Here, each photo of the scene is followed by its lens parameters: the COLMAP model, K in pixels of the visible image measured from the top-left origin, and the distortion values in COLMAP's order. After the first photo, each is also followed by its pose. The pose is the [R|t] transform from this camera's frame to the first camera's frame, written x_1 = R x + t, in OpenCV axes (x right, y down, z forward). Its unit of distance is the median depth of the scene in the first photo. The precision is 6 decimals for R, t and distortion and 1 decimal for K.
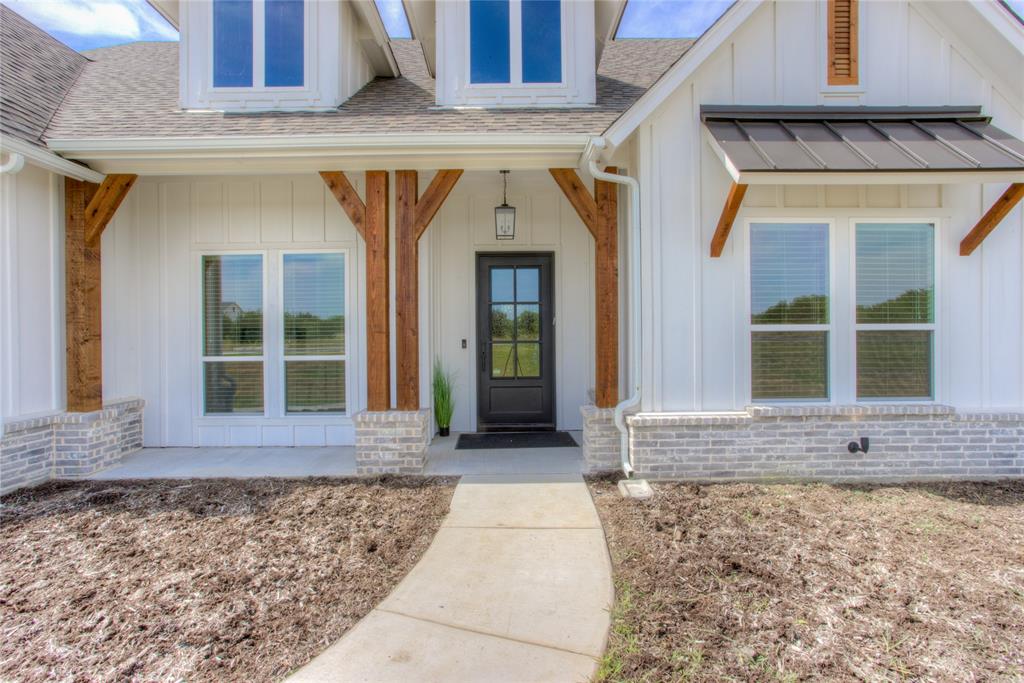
lens RADIAL K [[480.6, 0, 510.4], [0, 480.6, 338.3], [0, 0, 1]] dist [-0.020212, 0.000938]
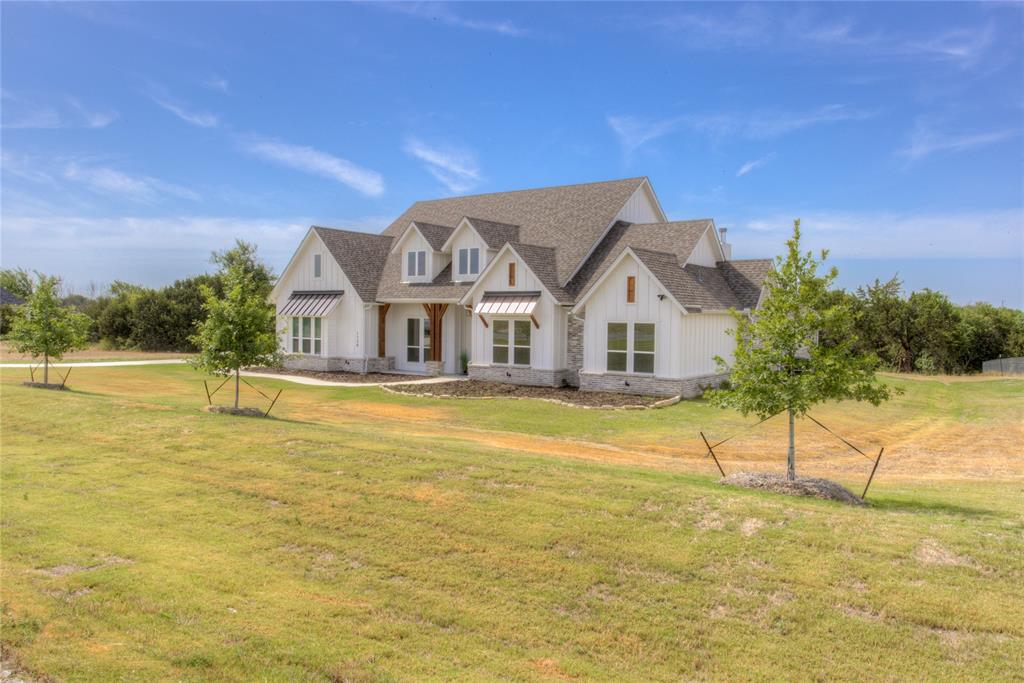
lens RADIAL K [[790.5, 0, 513.0], [0, 790.5, 339.2], [0, 0, 1]] dist [0.010127, 0.000242]
pose [[0.793707, 0.038224, -0.607098, 4.432529], [-0.021671, 0.999167, 0.034576, -0.290840], [0.607914, -0.014287, 0.793874, -4.006374]]
